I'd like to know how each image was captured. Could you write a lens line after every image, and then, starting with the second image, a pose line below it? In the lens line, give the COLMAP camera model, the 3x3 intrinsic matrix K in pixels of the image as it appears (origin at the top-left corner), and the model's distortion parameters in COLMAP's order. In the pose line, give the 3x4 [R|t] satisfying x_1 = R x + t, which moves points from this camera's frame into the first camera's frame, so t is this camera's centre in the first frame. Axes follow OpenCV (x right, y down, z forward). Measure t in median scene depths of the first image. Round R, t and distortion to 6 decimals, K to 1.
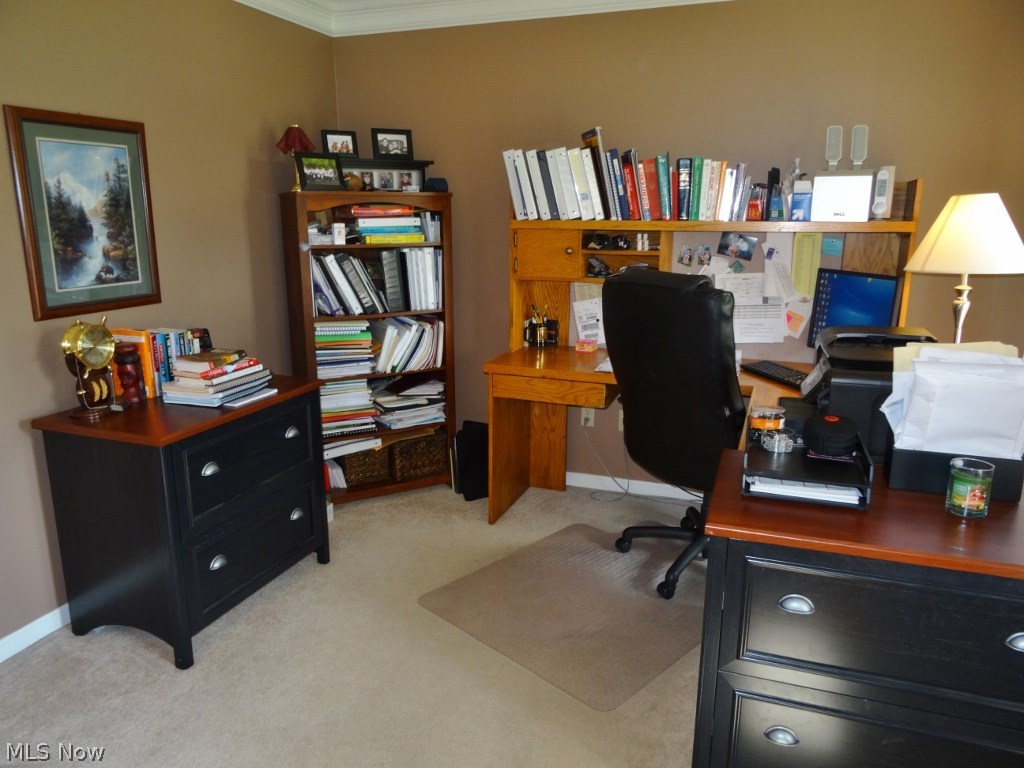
lens RADIAL K [[738.6, 0, 512.0], [0, 738.6, 384.0], [0, 0, 1]] dist [0.003249, 0.001858]
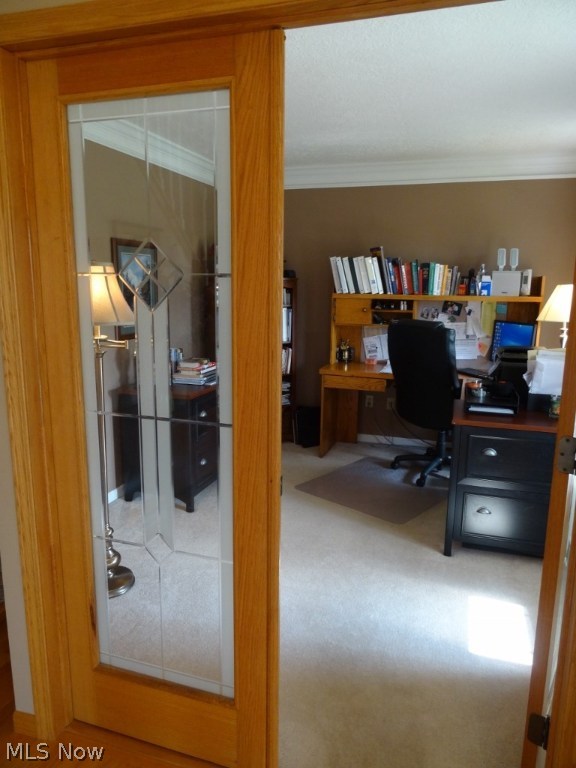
lens RADIAL K [[554.0, 0, 290.7], [0, 554.0, 387.4], [0, 0, 1]] dist [0.003249, 0.001858]
pose [[0.999069, 0.002966, 0.043036, -0.177838], [-0.001114, 0.999075, -0.042989, 0.081470], [-0.043124, 0.042901, 0.998148, -0.411612]]
